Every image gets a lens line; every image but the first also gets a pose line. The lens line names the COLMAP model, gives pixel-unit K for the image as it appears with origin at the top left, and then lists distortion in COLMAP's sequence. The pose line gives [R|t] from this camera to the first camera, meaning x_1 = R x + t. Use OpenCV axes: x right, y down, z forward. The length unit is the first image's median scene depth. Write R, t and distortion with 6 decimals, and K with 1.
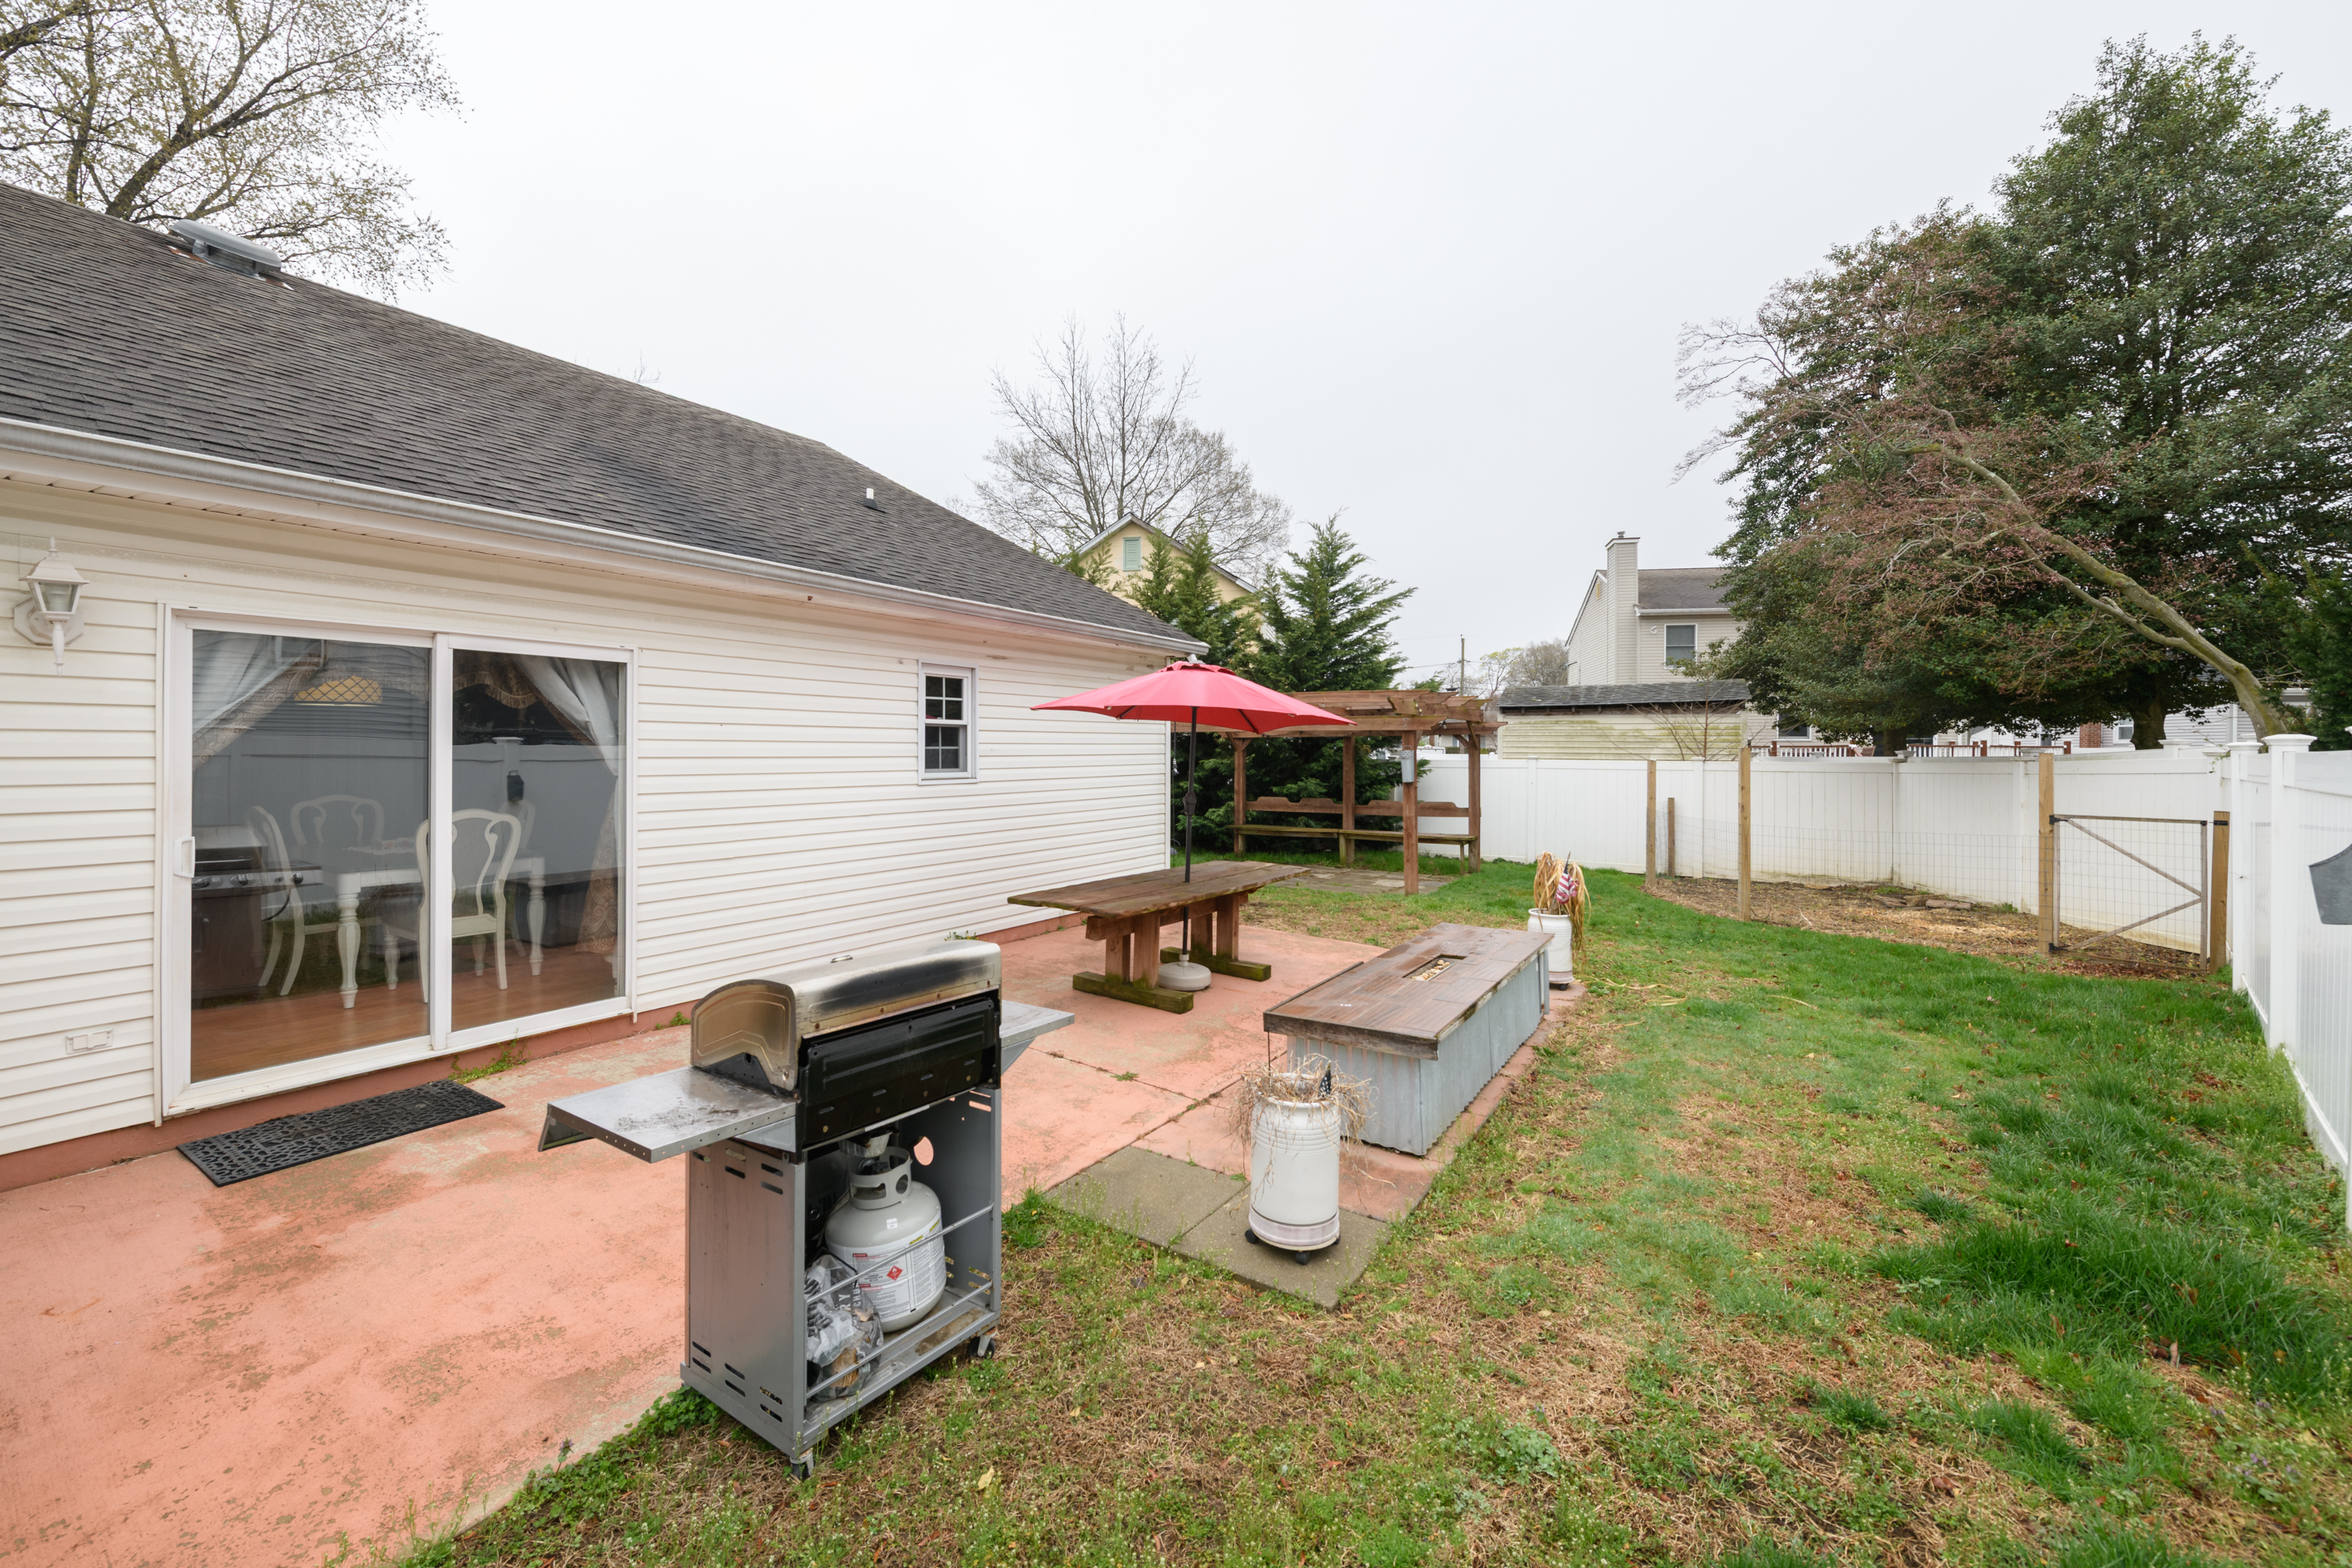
lens RADIAL K [[929.0, 0, 1173.0], [0, 929.0, 744.9], [0, 0, 1]] dist [-0.000186, -0.000126]
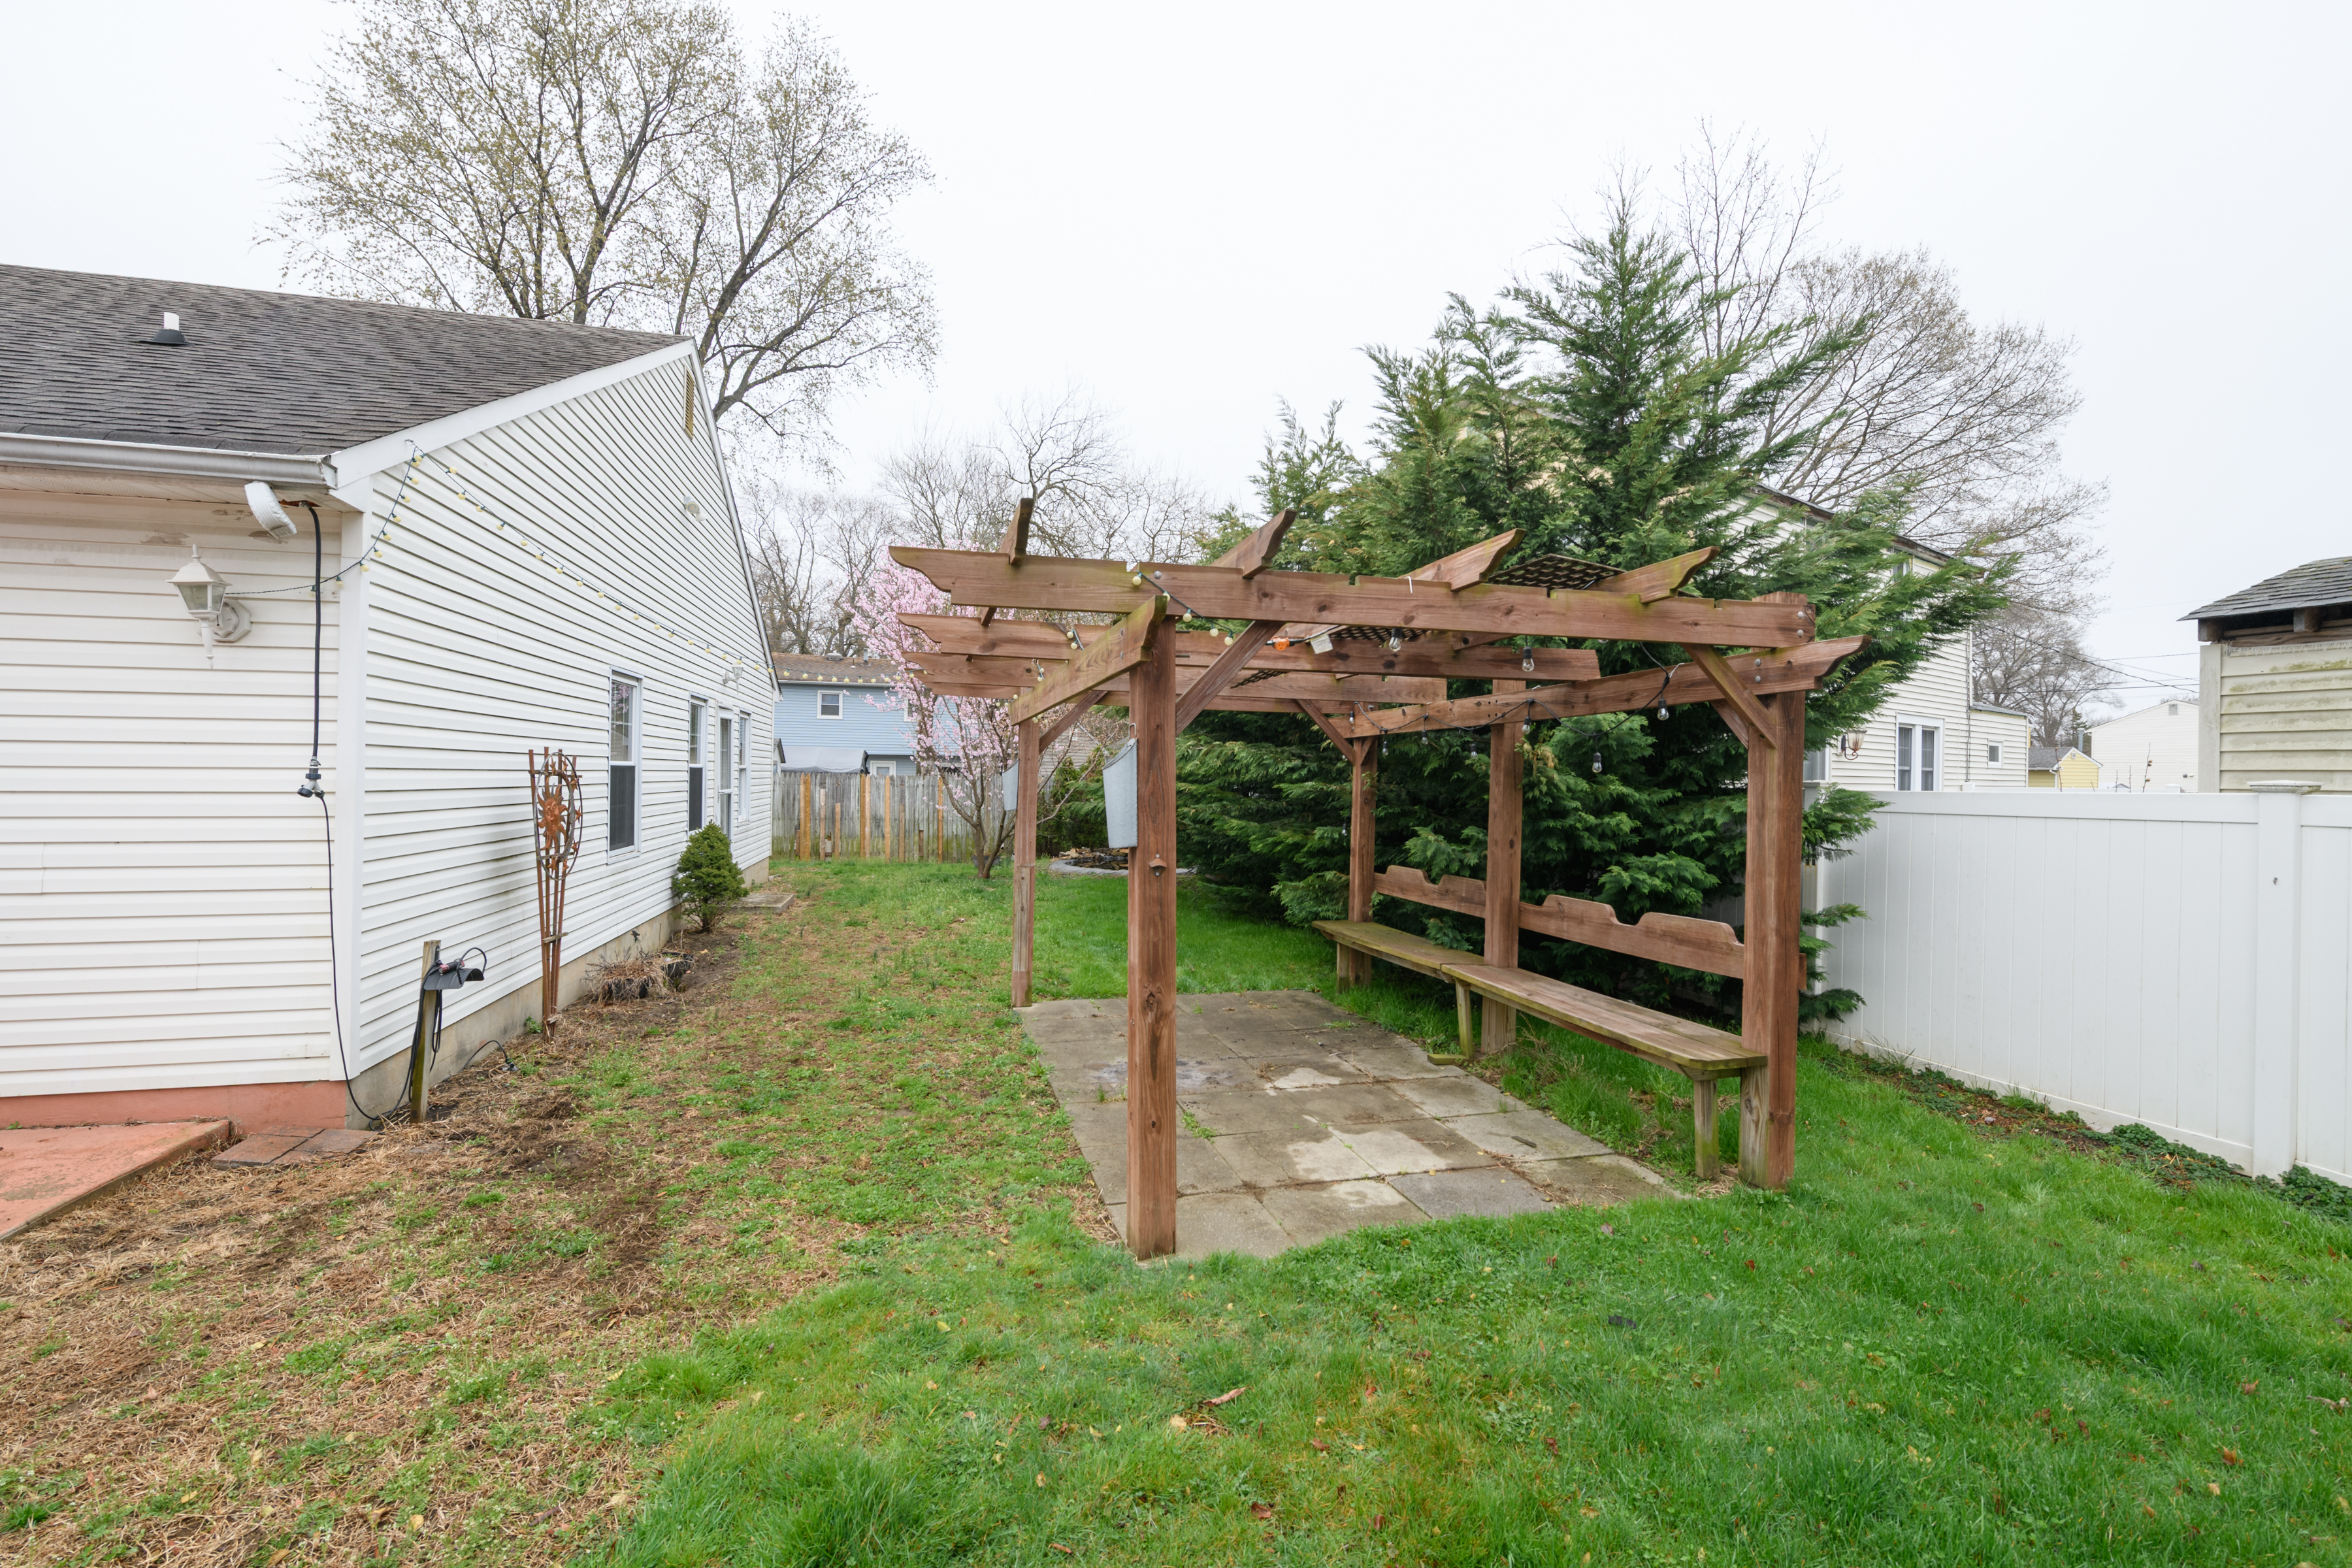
lens RADIAL K [[979.4, 0, 1164.7], [0, 979.4, 782.0], [0, 0, 1]] dist [0.003785, -0.002962]
pose [[0.733041, 0.008370, -0.680133, 0.730149], [-0.005529, 0.999965, 0.006346, 0.027895], [0.680162, -0.000891, 0.733061, 1.210612]]
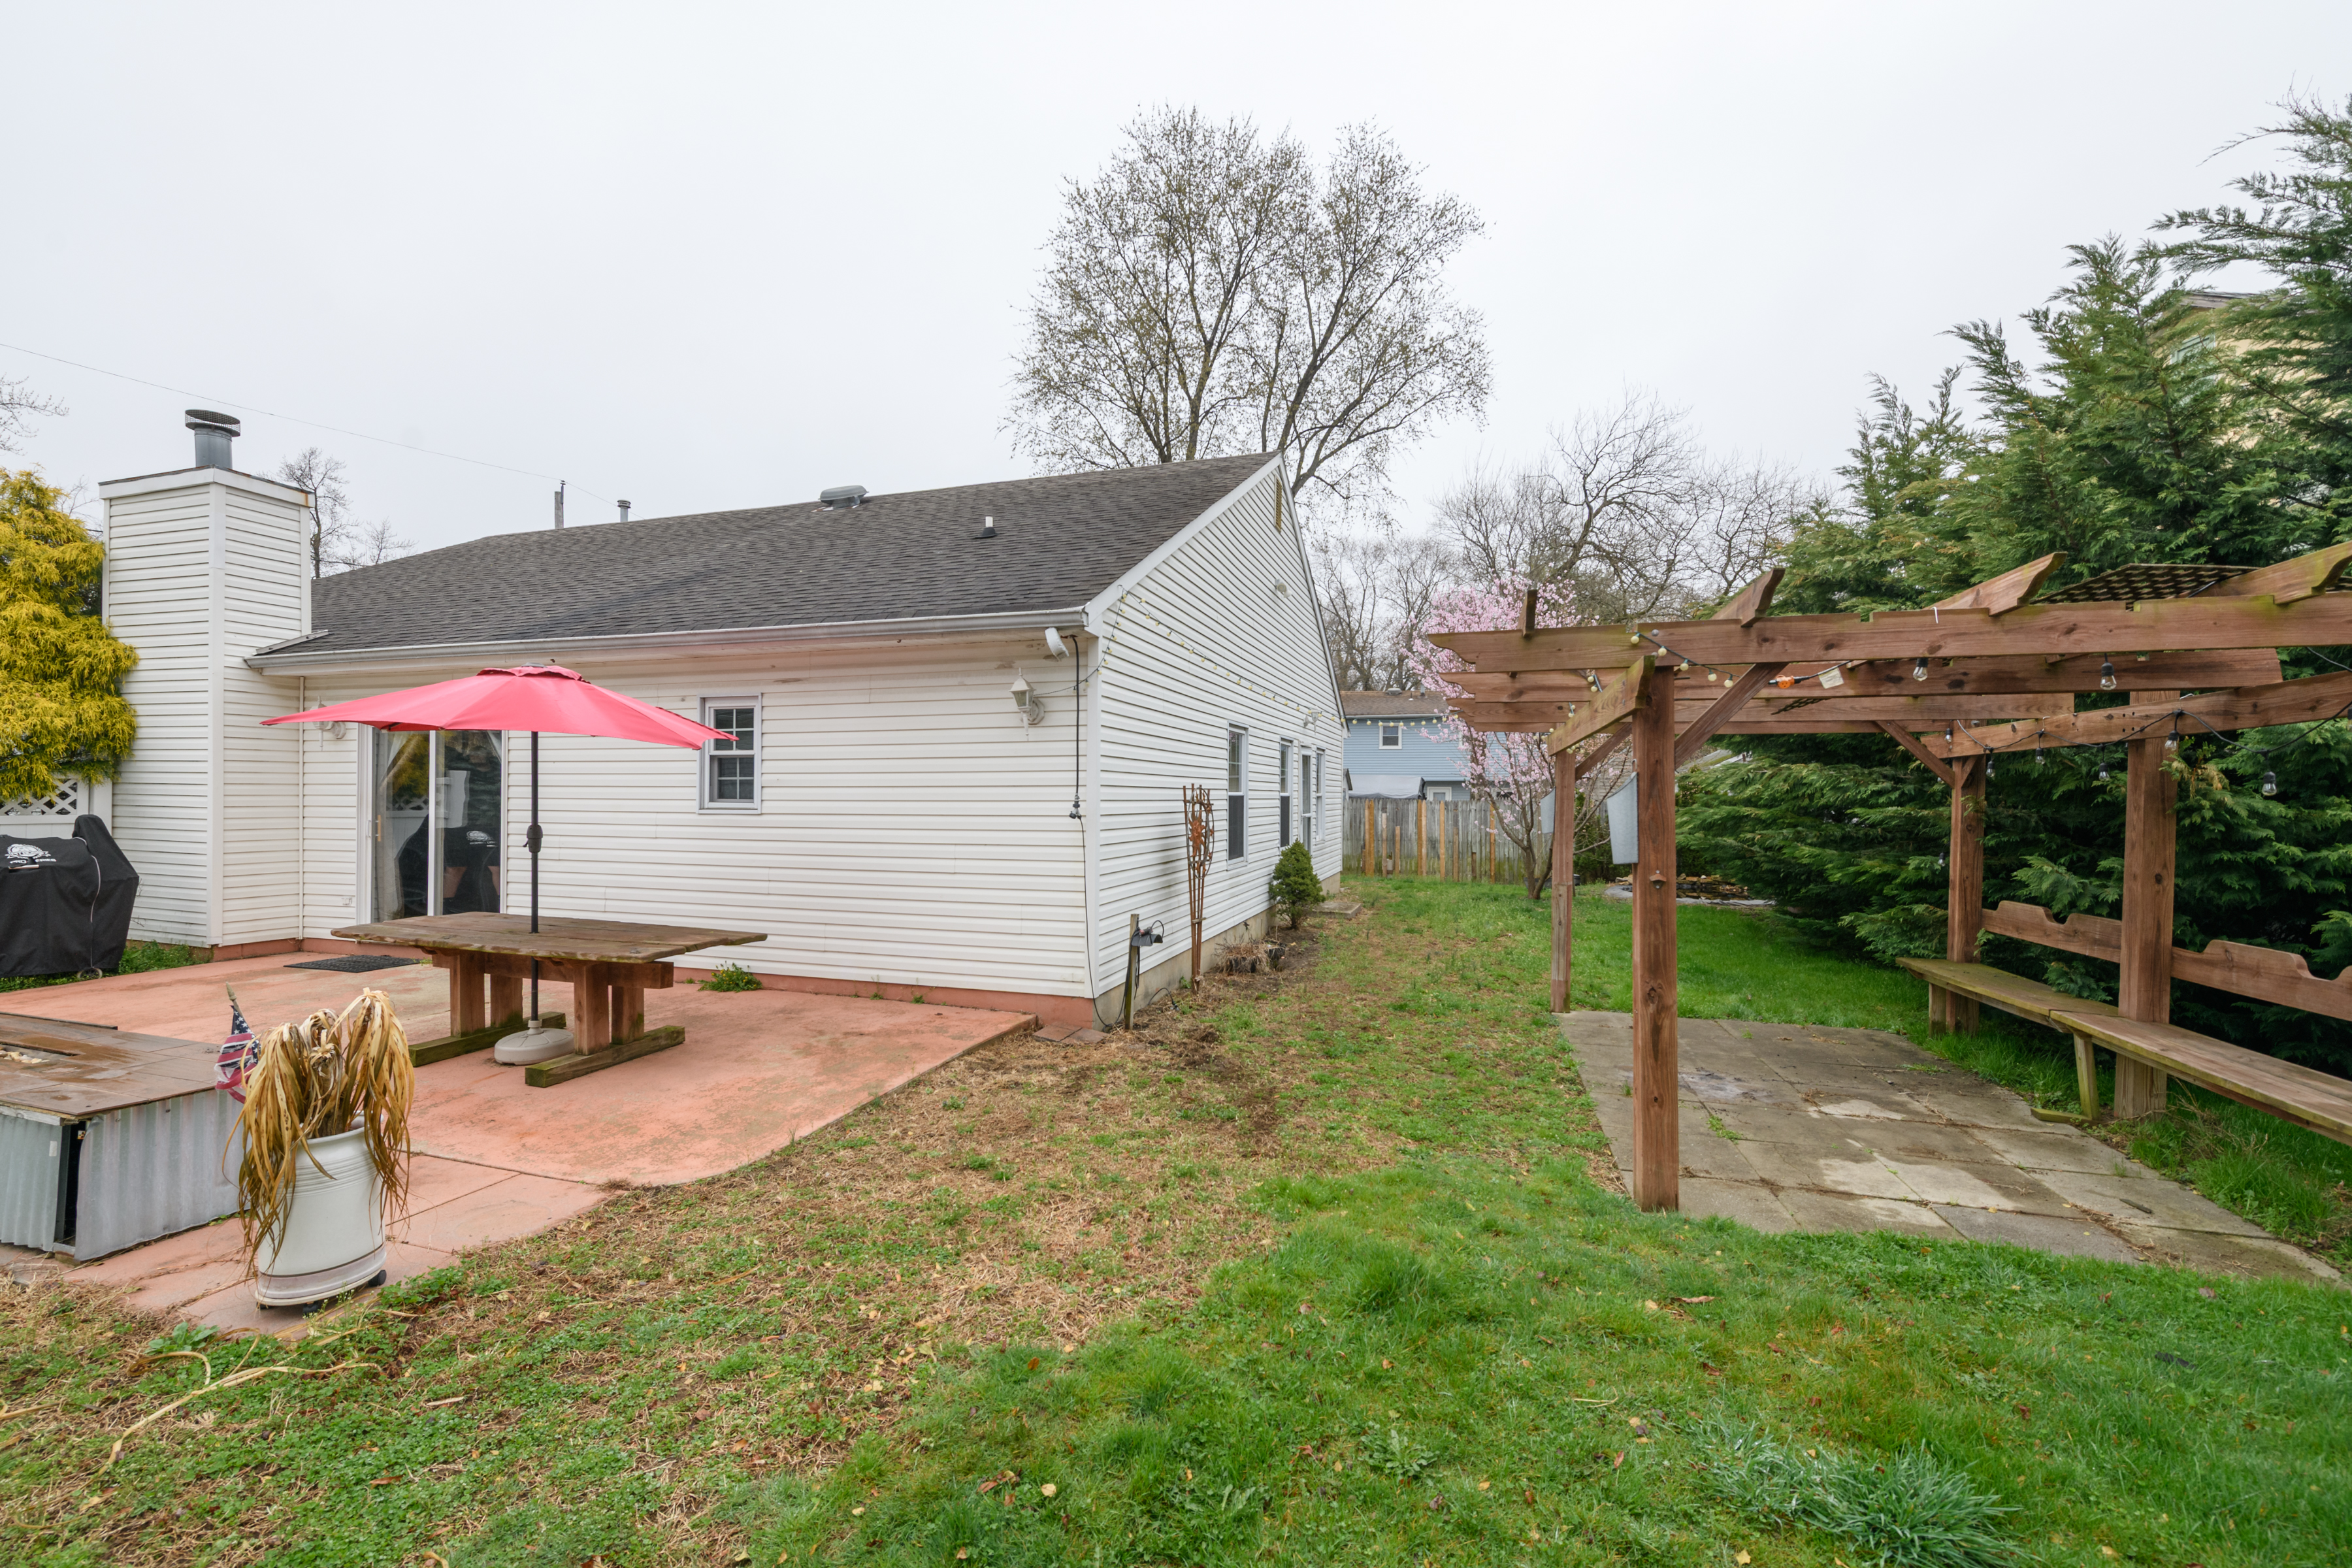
lens RADIAL K [[959.2, 0, 1176.0], [0, 959.2, 784.0], [0, 0, 1]] dist [-0.000526, -0.000773]
pose [[0.269274, -0.015555, -0.962938, 0.858568], [0.001258, 0.999874, -0.015800, 0.025162], [0.963063, 0.003043, 0.269260, 1.144268]]
